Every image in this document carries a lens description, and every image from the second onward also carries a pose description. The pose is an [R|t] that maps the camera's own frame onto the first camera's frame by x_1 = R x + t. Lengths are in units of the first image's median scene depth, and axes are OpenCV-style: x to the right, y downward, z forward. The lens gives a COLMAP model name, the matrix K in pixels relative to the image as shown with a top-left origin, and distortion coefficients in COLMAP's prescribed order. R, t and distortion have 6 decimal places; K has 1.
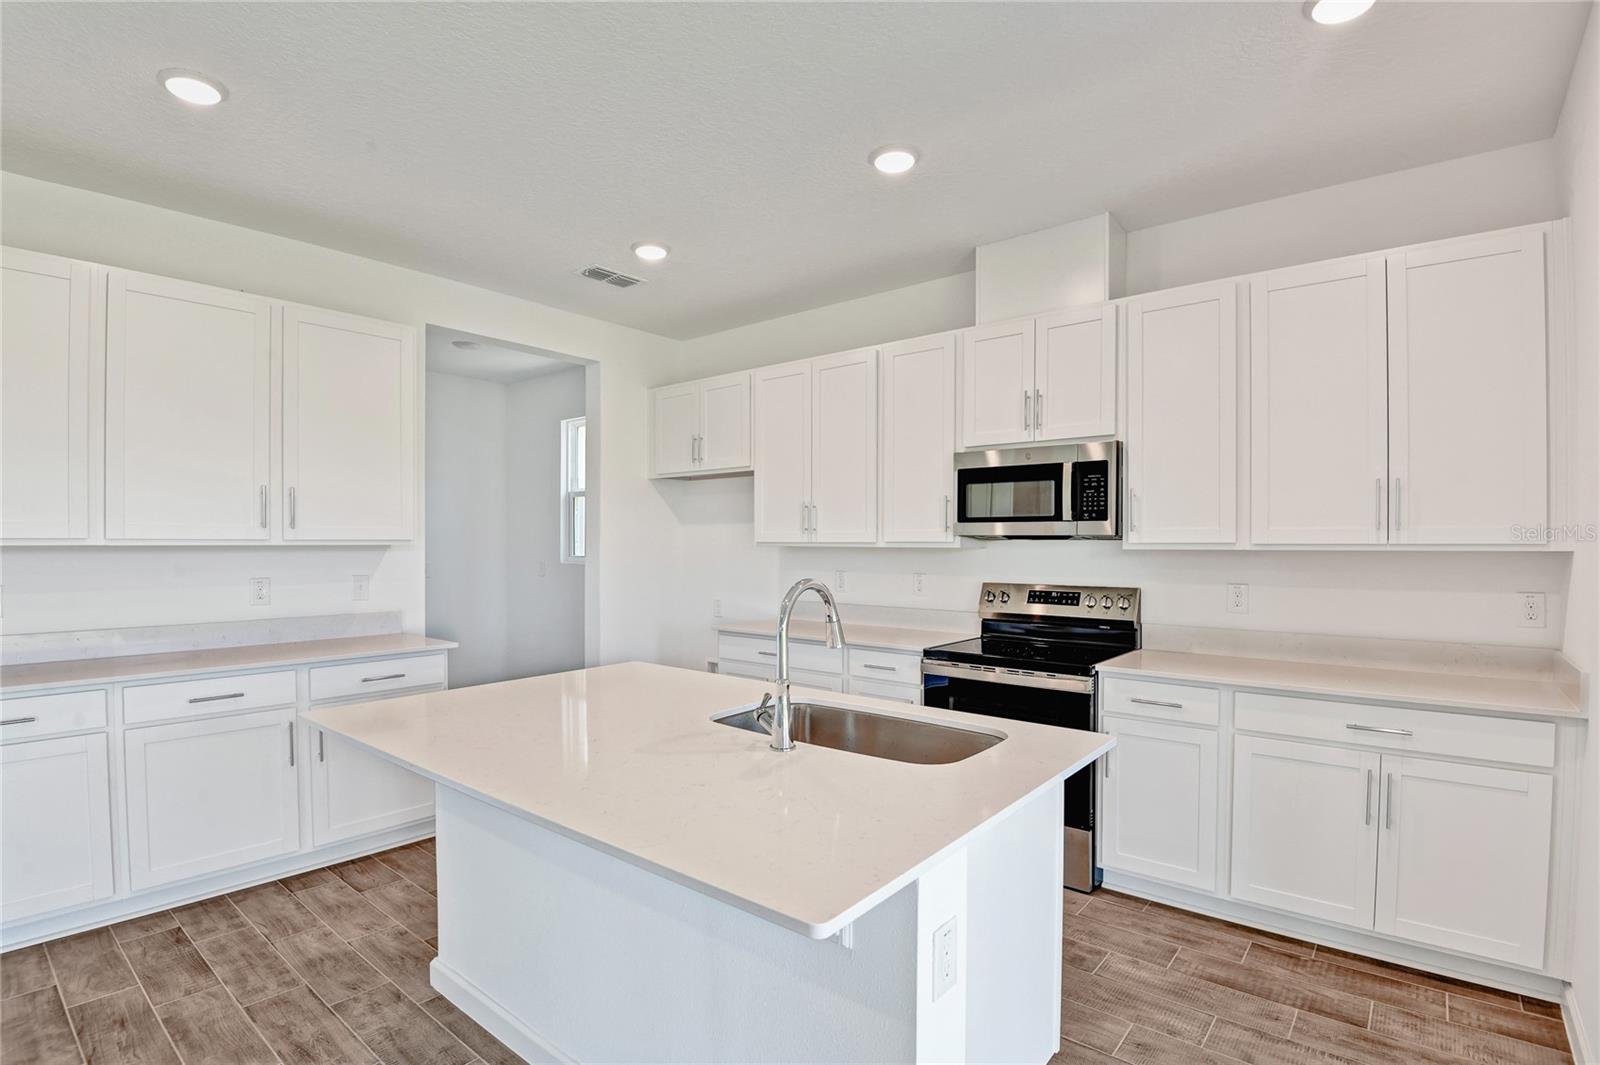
lens RADIAL K [[773.4, 0, 800.0], [0, 773.4, 532.5], [0, 0, 1]] dist [-0.035343, -0.009210]
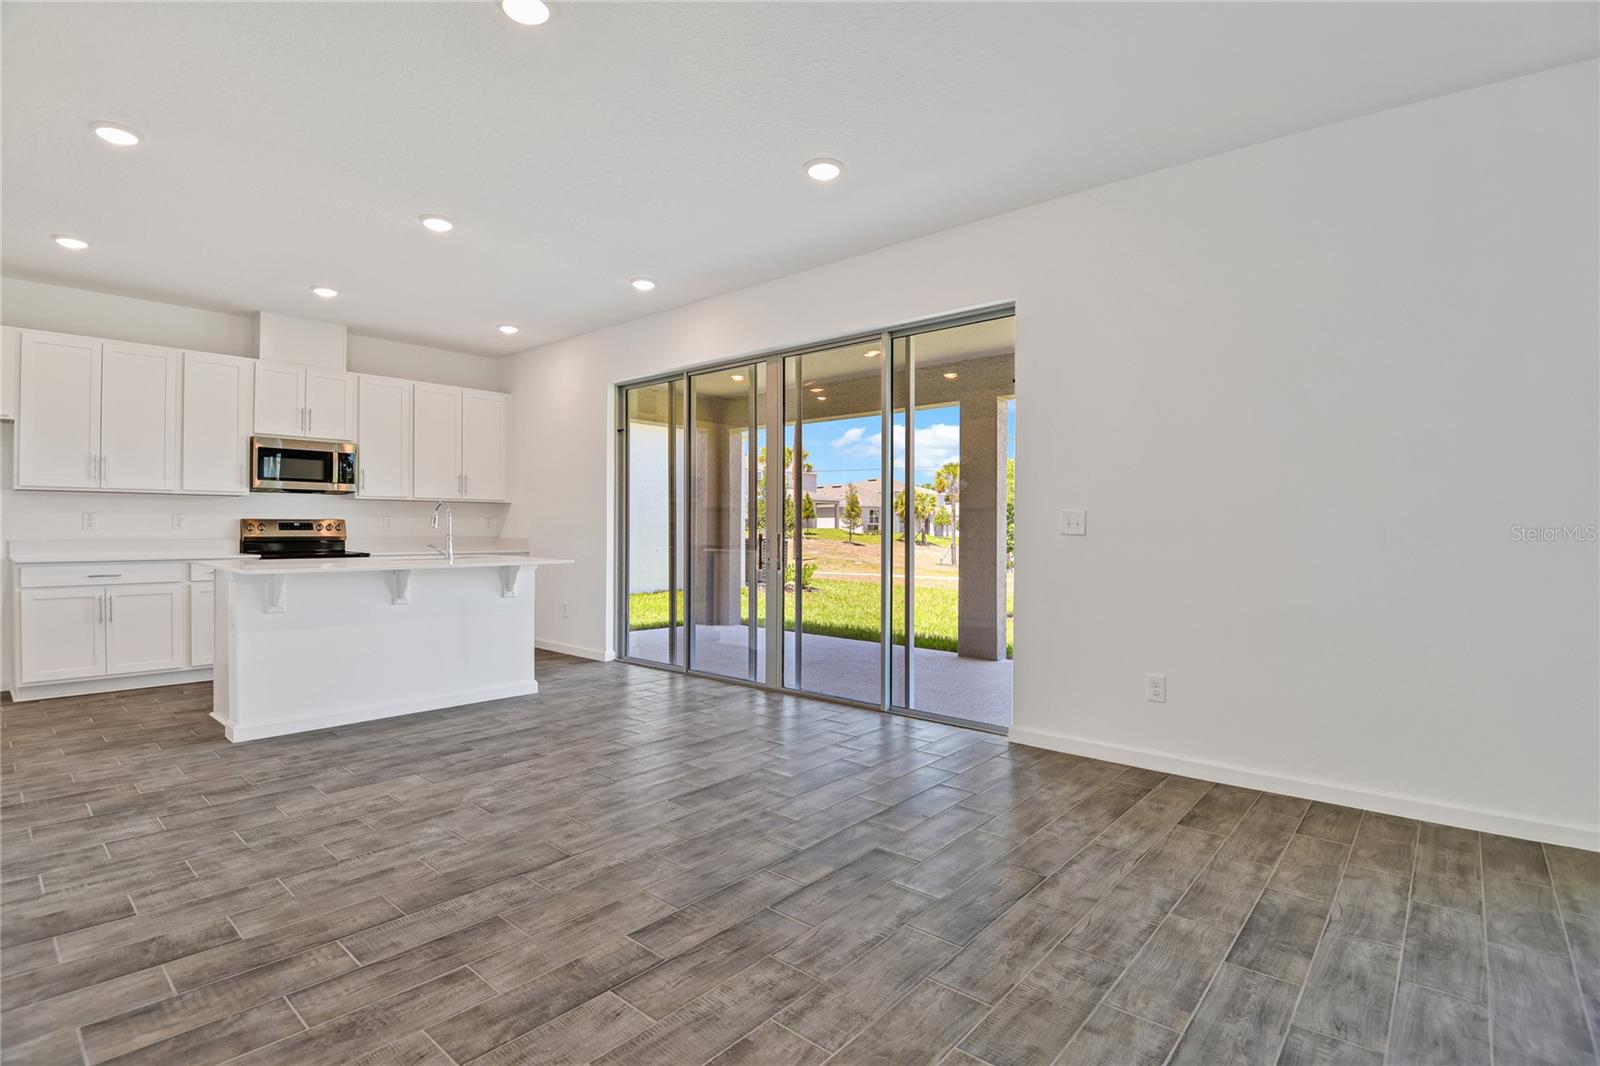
lens RADIAL K [[773.4, 0, 800.0], [0, 773.4, 533.0], [0, 0, 1]] dist [-0.035343, -0.009210]
pose [[0.018384, -0.002975, 0.999827, -1.385873], [-0.013178, 0.999908, 0.003217, 0.080011], [-0.999744, -0.013235, 0.018343, -0.171710]]
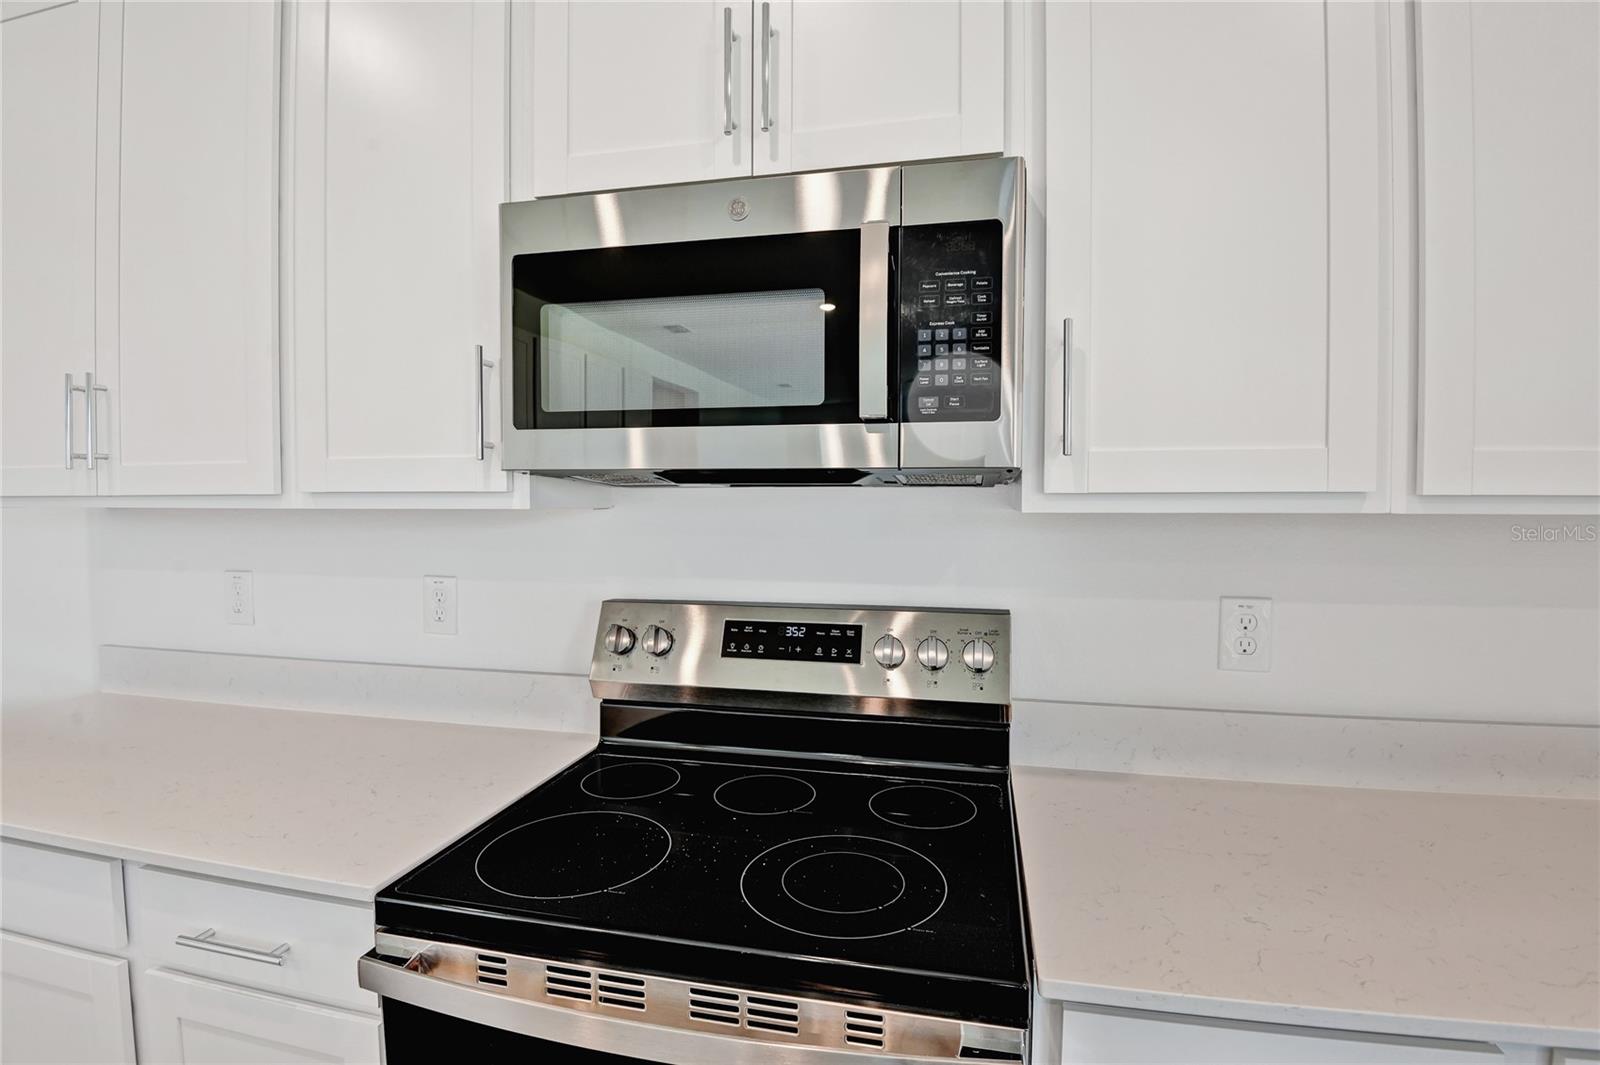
lens RADIAL K [[773.4, 0, 800.0], [0, 773.4, 532.5], [0, 0, 1]] dist [-0.035343, -0.009210]
pose [[0.894913, -0.025609, 0.445506, 0.170320], [-0.002194, 0.998087, 0.061780, 0.009276], [-0.446236, -0.056265, 0.893145, 0.676751]]
